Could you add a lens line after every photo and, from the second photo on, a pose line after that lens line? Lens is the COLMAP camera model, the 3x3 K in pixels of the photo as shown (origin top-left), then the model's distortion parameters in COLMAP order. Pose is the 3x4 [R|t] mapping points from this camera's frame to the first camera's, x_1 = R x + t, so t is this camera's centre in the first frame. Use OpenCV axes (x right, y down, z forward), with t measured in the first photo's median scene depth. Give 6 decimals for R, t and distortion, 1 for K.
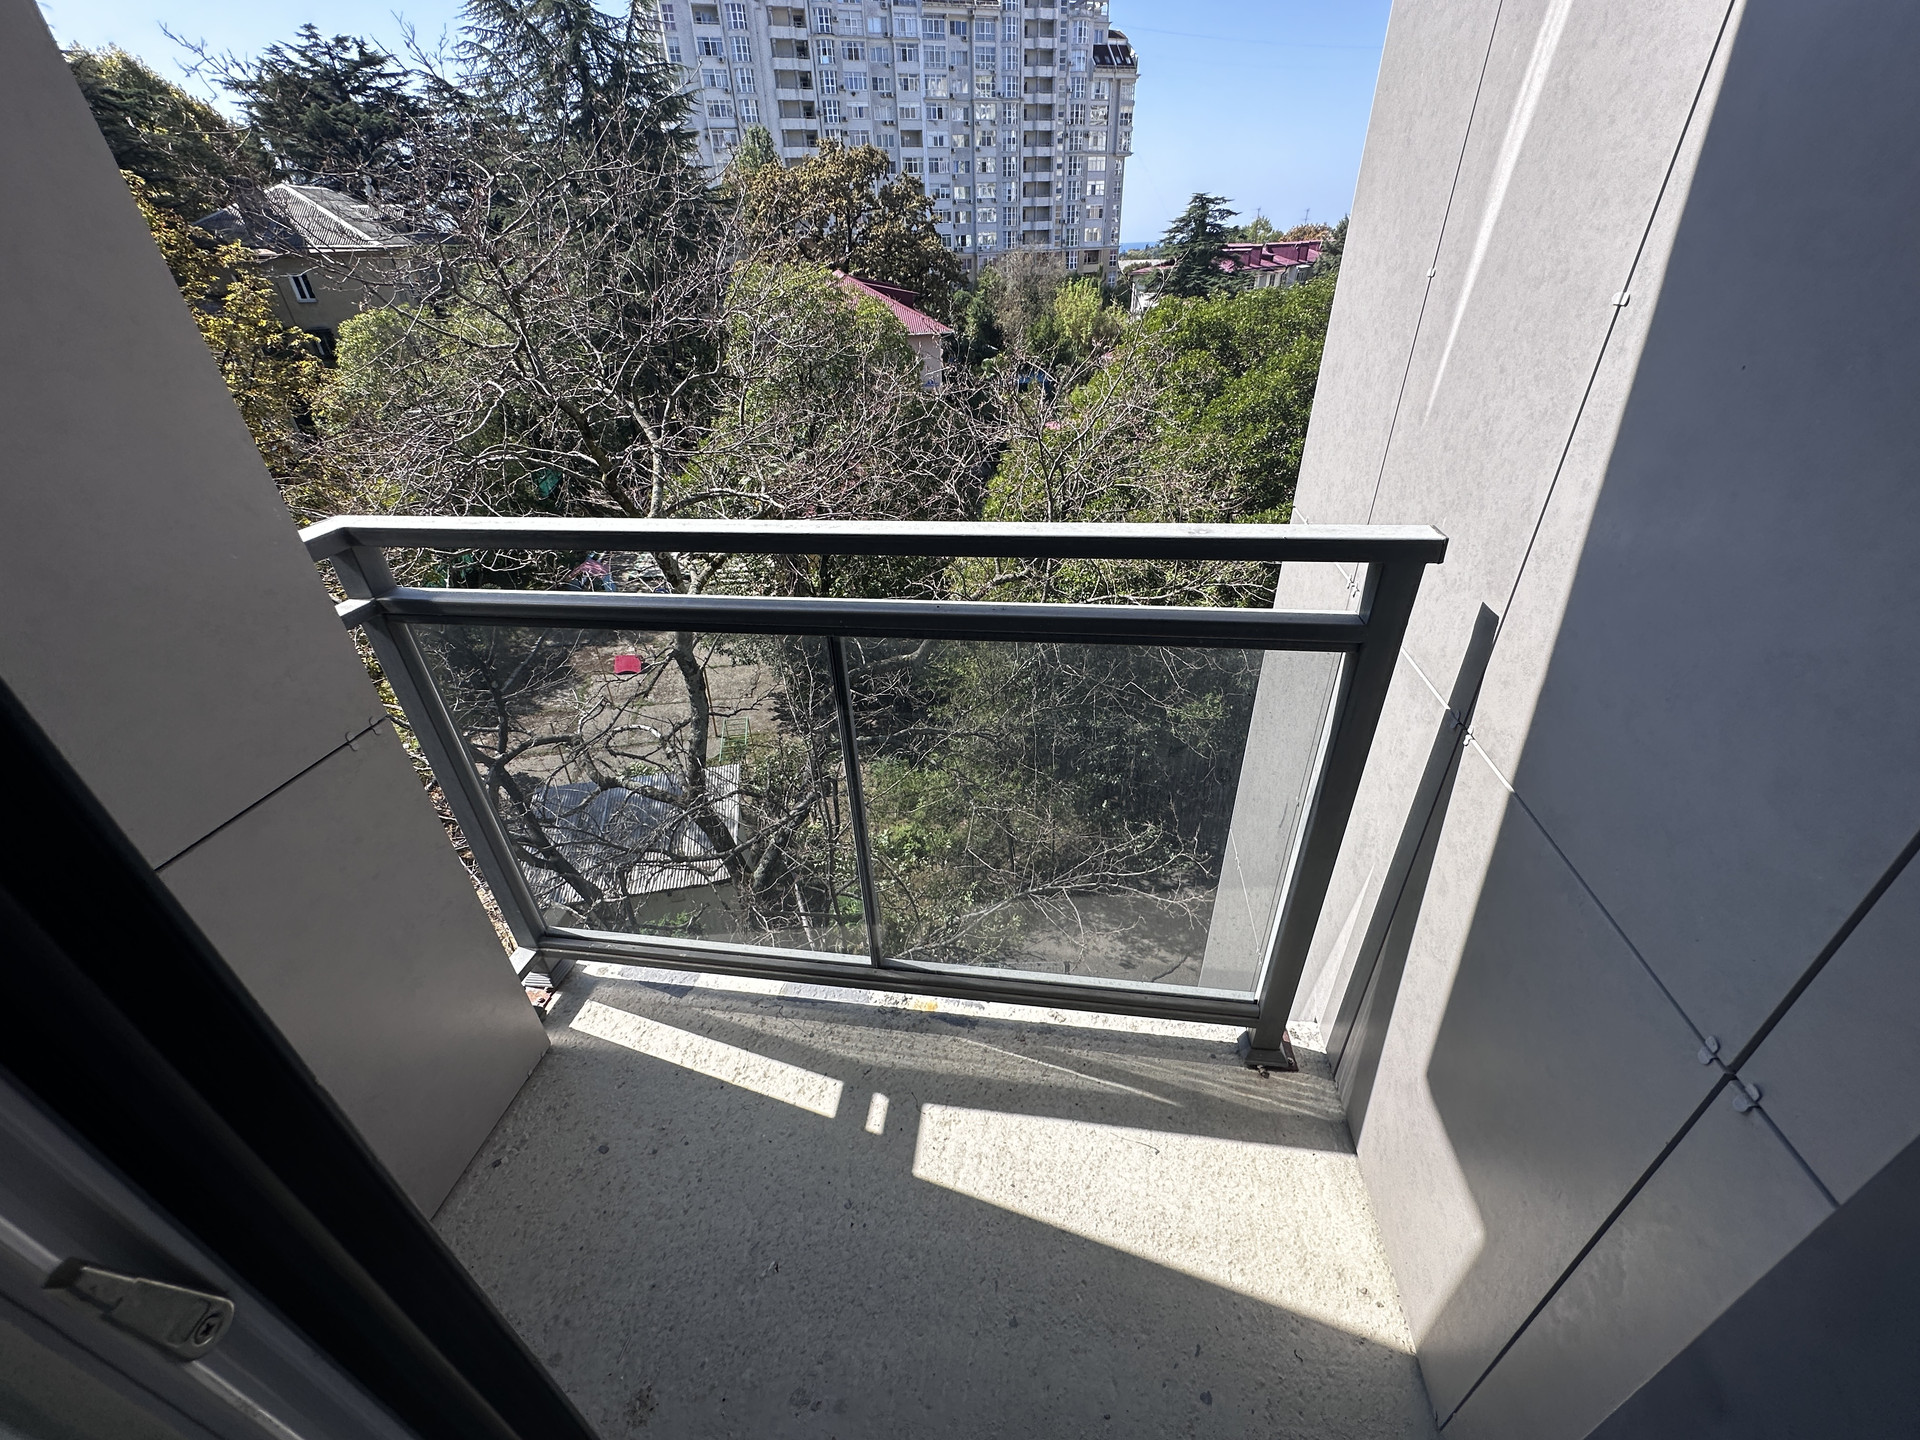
lens RADIAL K [[767.4, 0, 957.4], [0, 767.4, 721.7], [0, 0, 1]] dist [-0.001694, 0.001156]
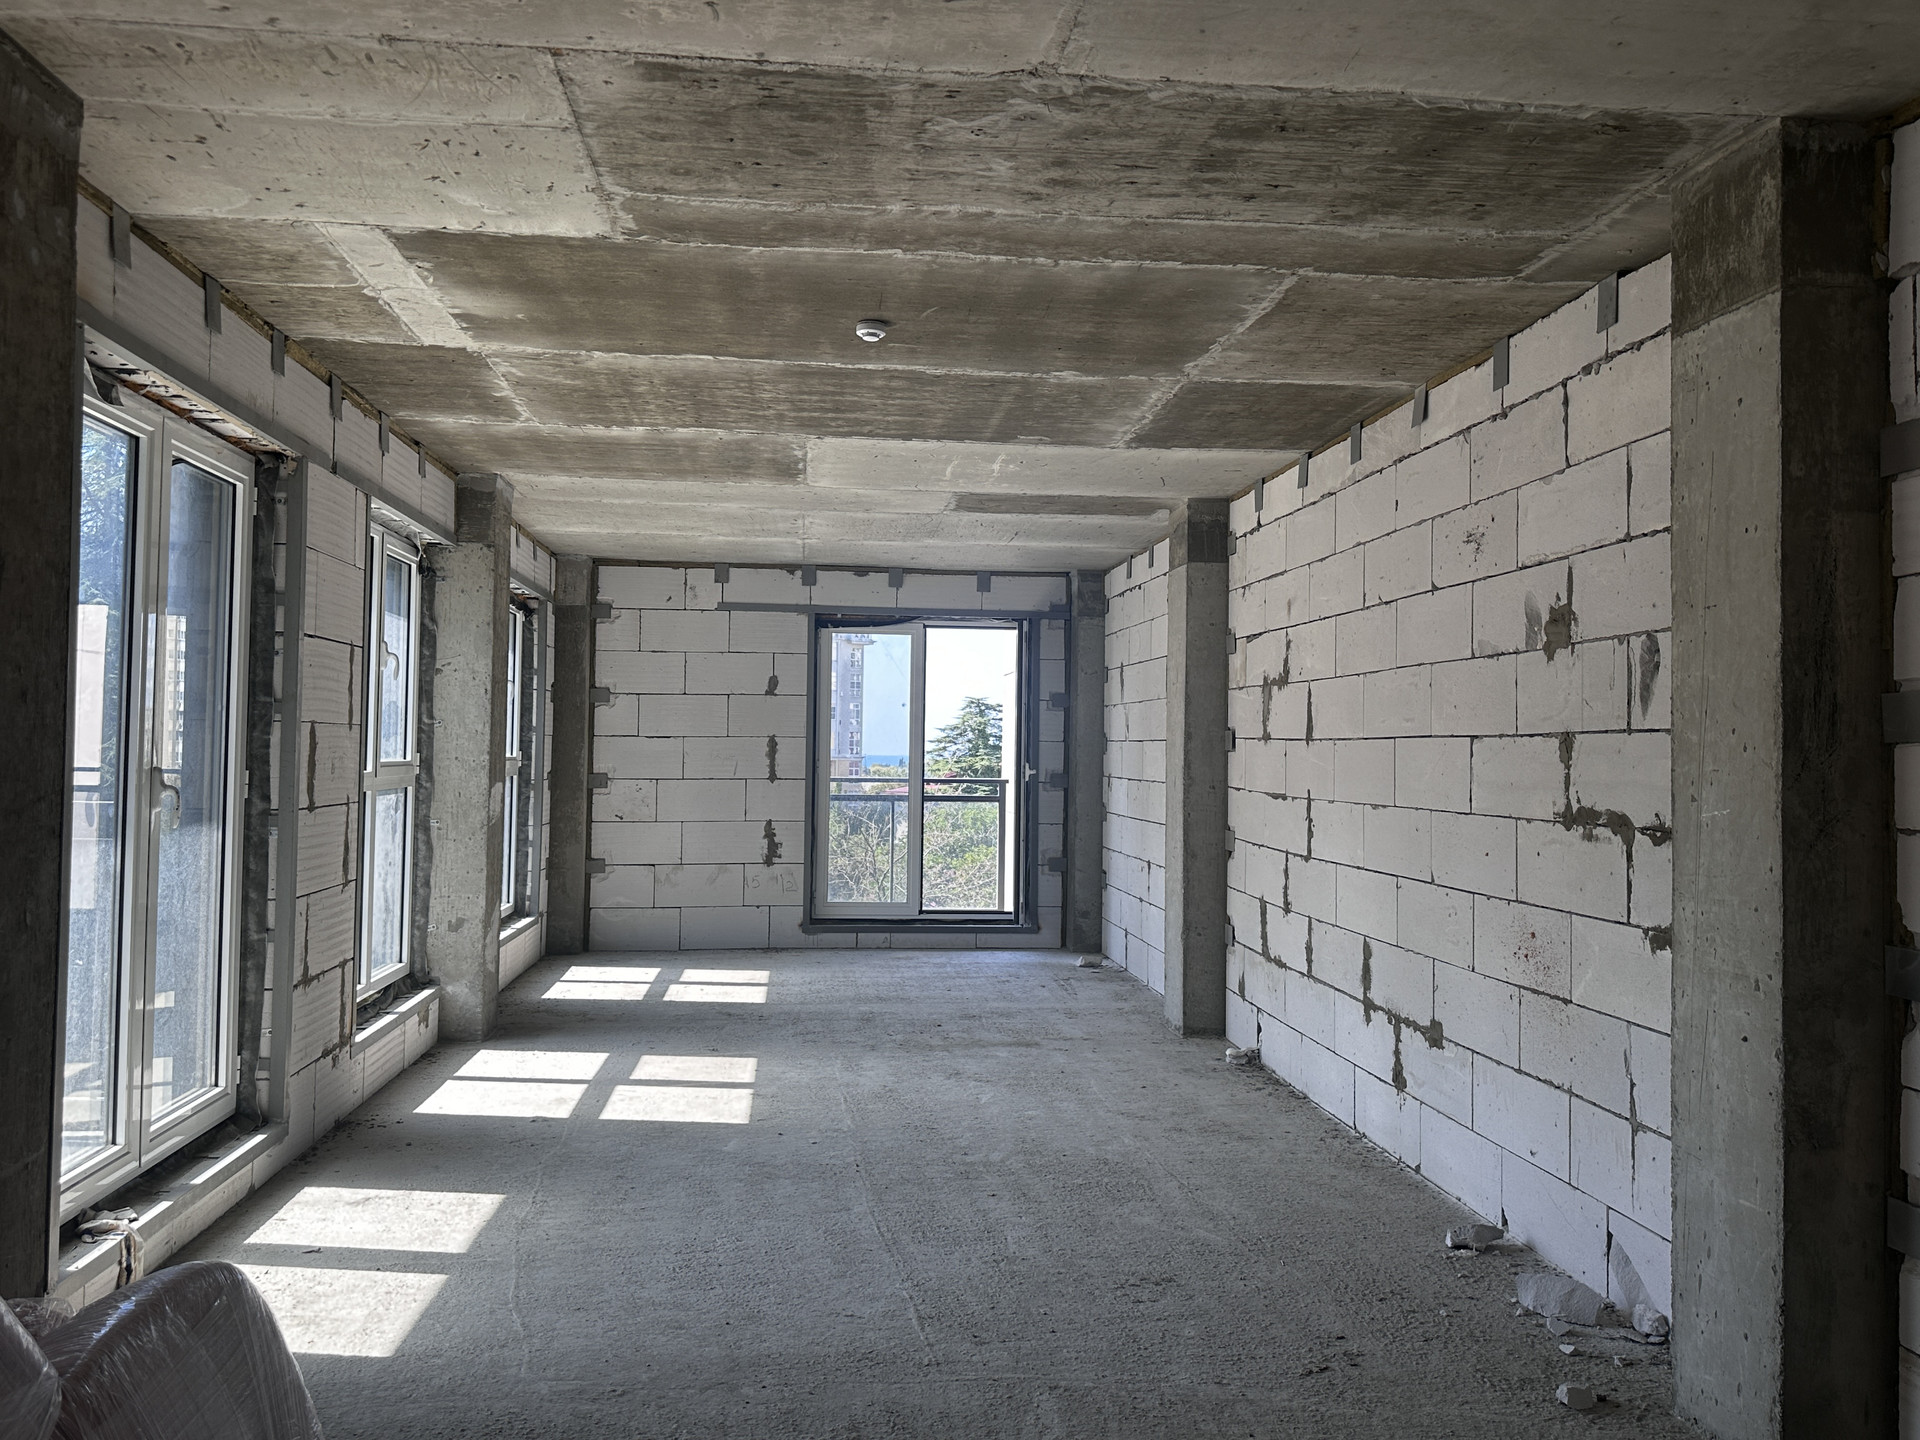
lens RADIAL K [[1516.6, 0, 954.8], [0, 1516.6, 699.7], [0, 0, 1]] dist [0.095855, -0.144808]
pose [[0.969436, 0.057701, 0.238462, -0.027509], [0.085003, 0.832760, -0.547070, 0.059718], [-0.230148, 0.550620, 0.802402, -0.091784]]
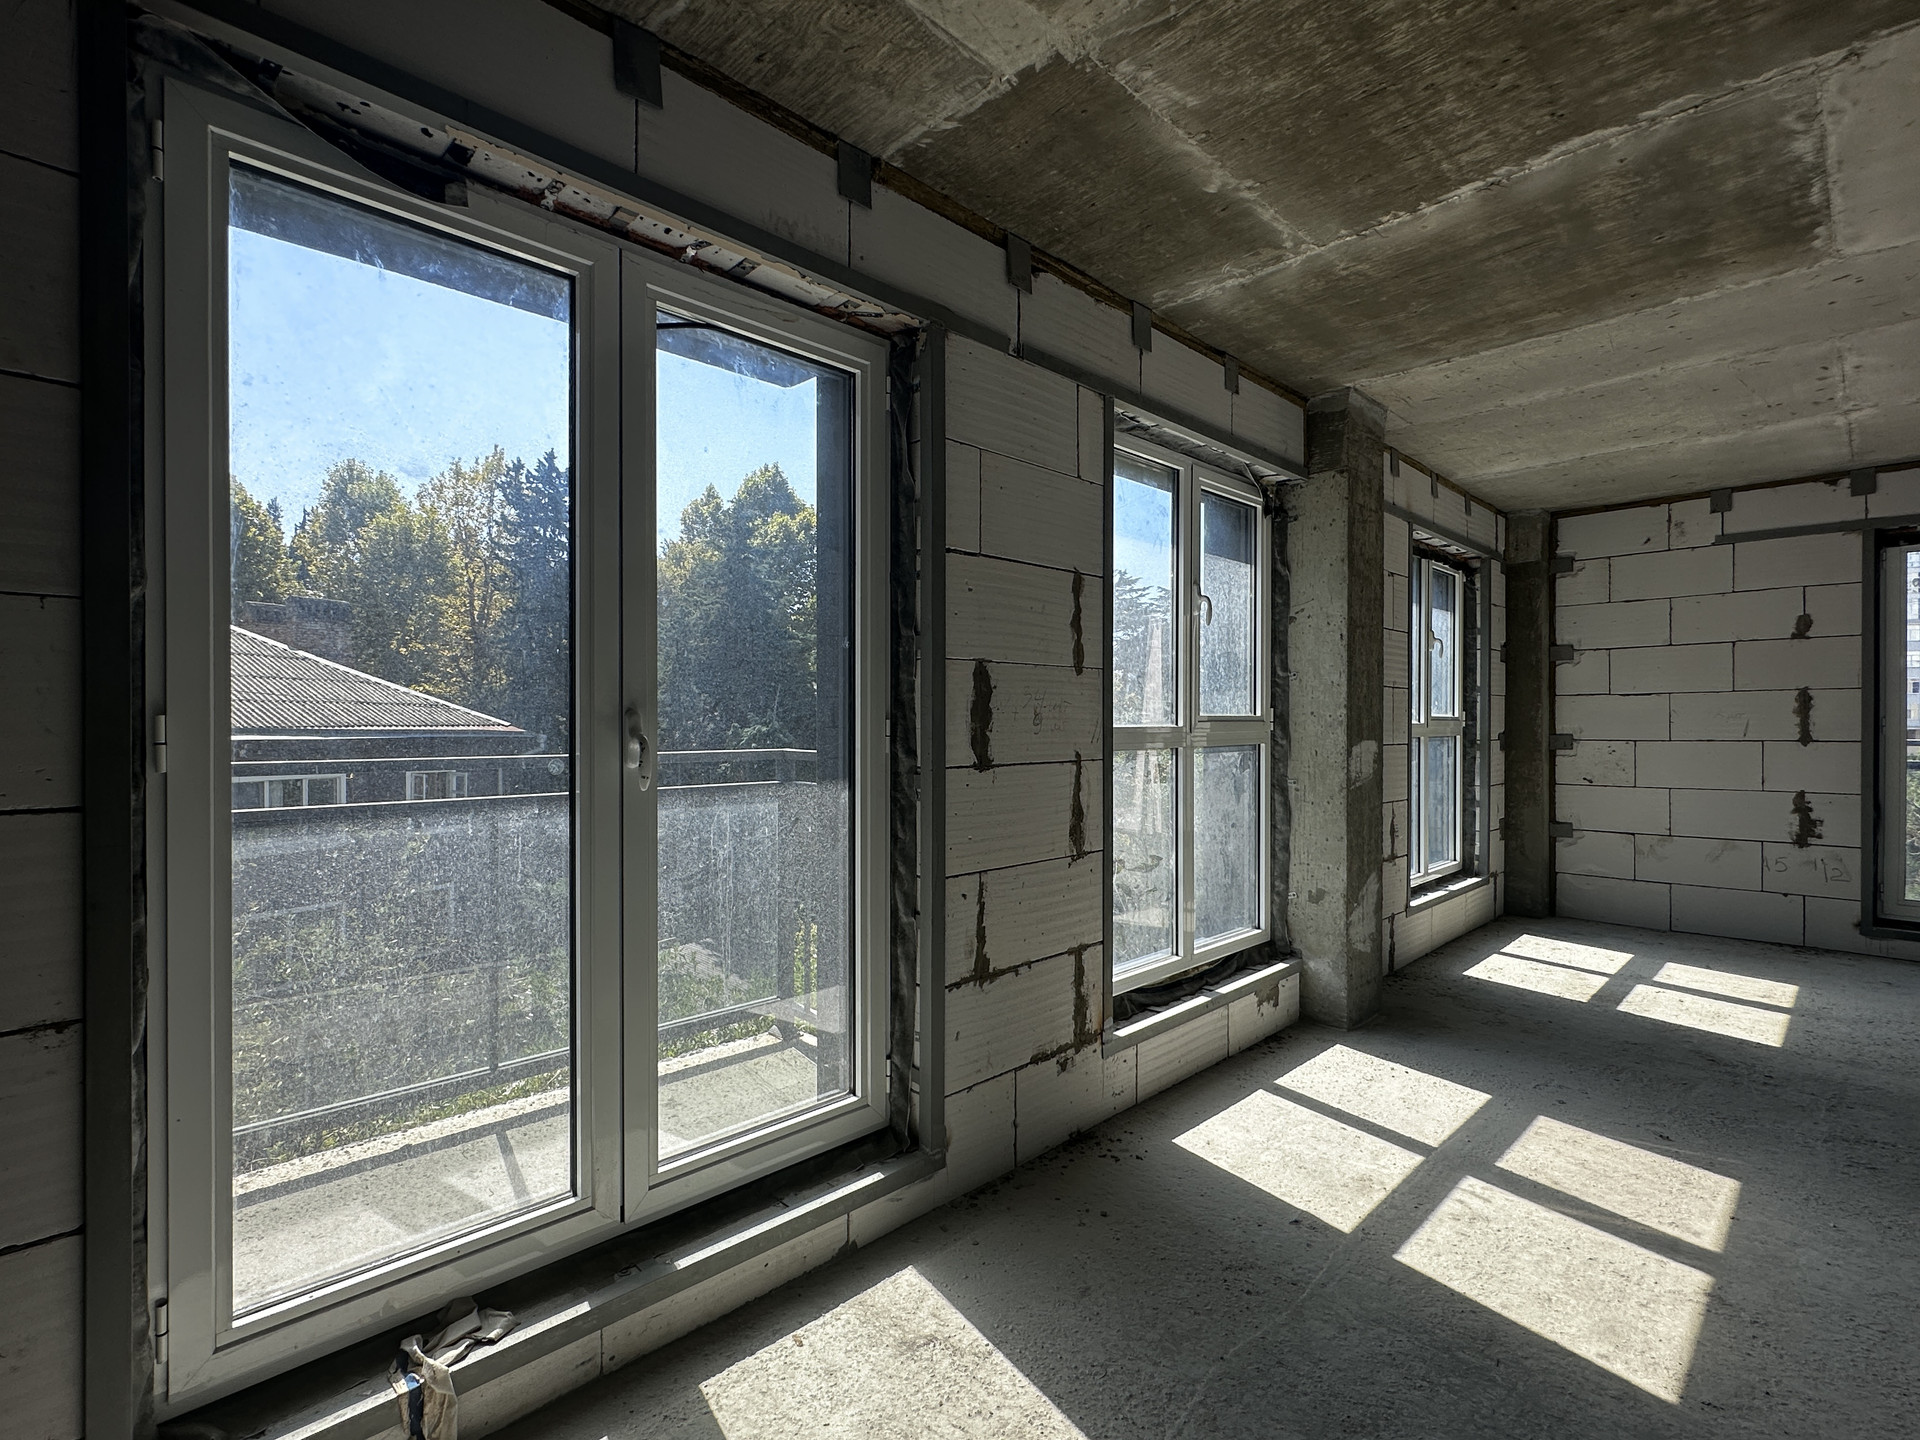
lens RADIAL K [[904.6, 0, 957.0], [0, 904.6, 725.0], [0, 0, 1]] dist [-0.006604, 0.001349]
pose [[0.792711, 0.039518, -0.608316, -0.021134], [-0.345291, 0.851488, -0.394642, 0.040568], [0.502378, 0.522883, 0.688629, -0.059427]]
